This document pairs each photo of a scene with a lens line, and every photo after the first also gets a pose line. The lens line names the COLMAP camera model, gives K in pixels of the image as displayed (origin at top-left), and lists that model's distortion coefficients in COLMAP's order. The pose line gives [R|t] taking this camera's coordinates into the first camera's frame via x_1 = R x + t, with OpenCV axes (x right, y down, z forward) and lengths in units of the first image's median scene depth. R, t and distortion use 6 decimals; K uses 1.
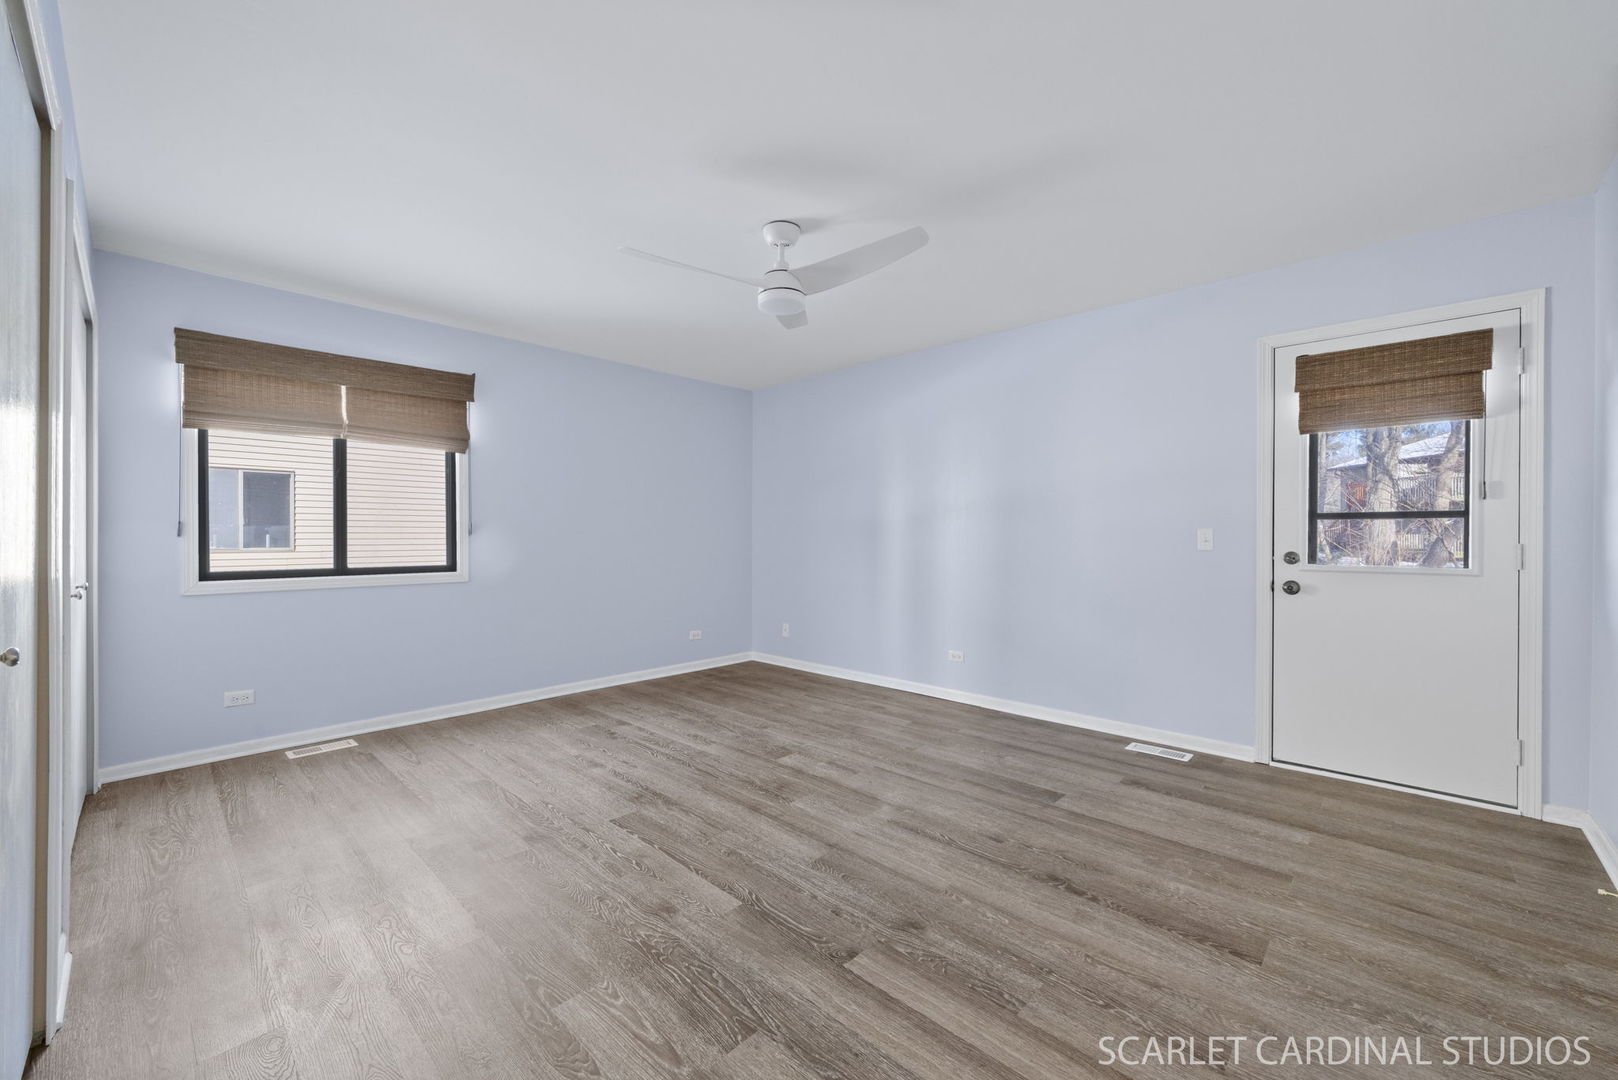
lens RADIAL K [[645.5, 0, 817.2], [0, 645.5, 537.4], [0, 0, 1]] dist [-0.000118, -0.000124]
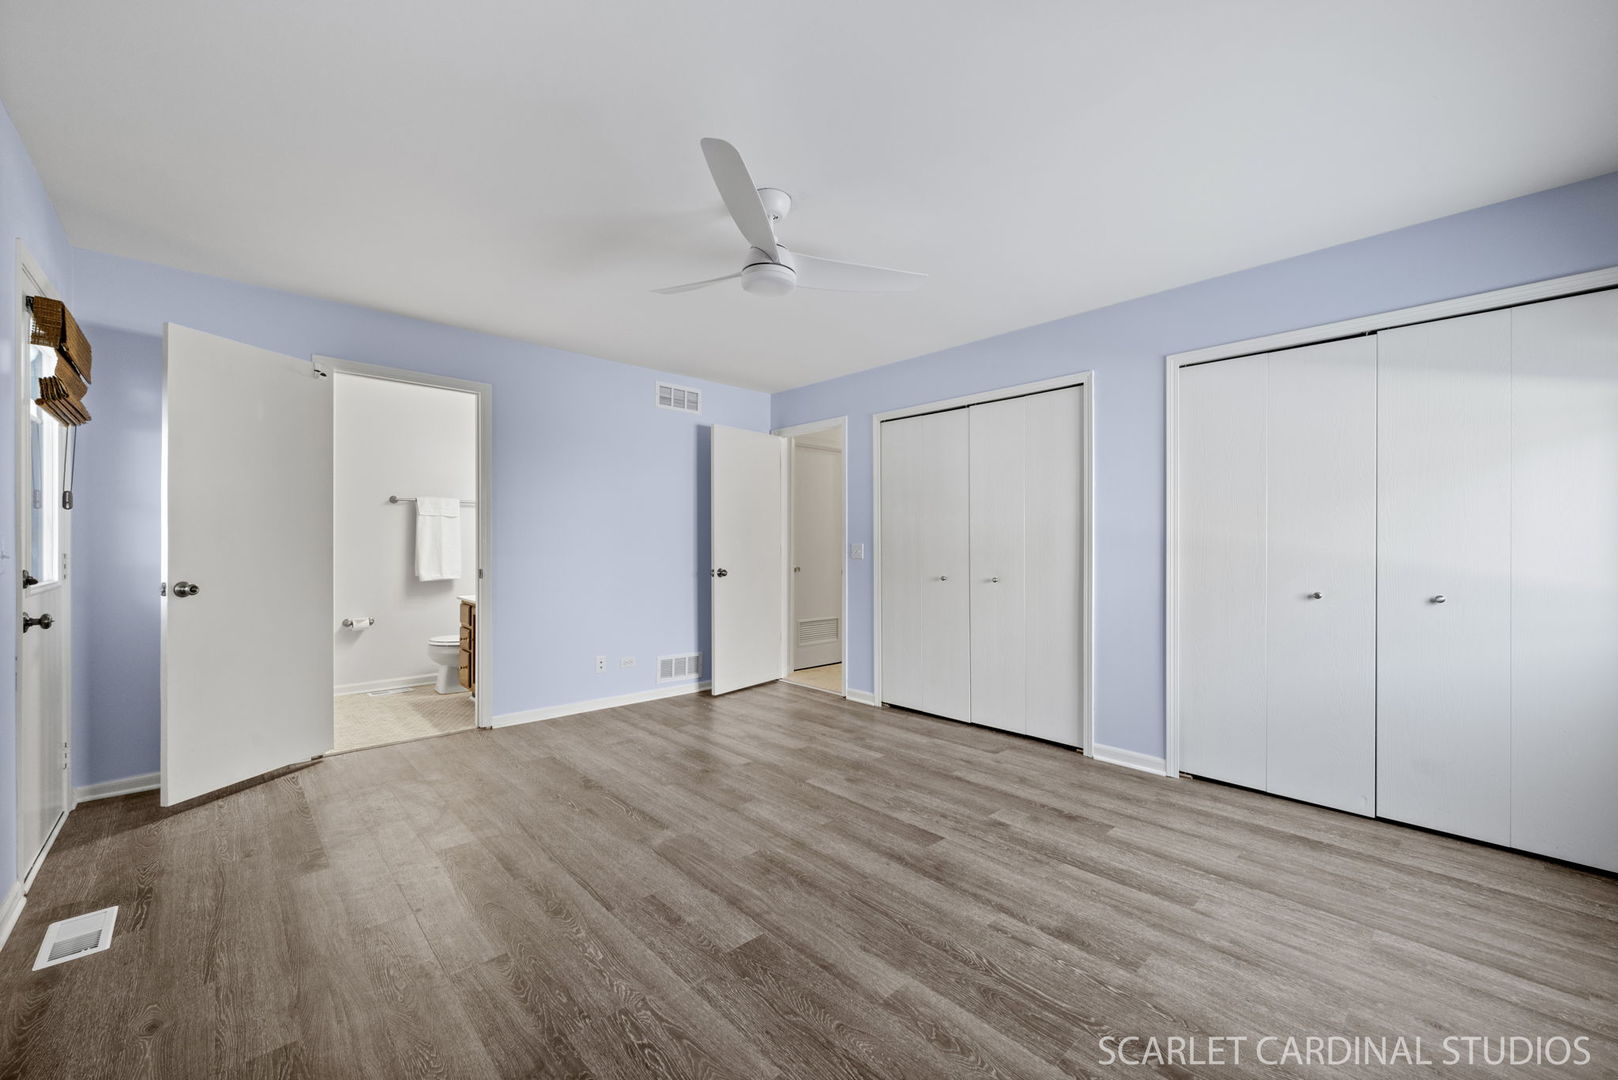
lens RADIAL K [[645.5, 0, 817.2], [0, 645.5, 537.4], [0, 0, 1]] dist [-0.000118, -0.000124]
pose [[-0.998005, -0.000628, 0.063126, -0.175941], [-0.000906, 0.999990, -0.004372, -0.013559], [-0.063123, -0.004420, -0.997996, 1.858446]]
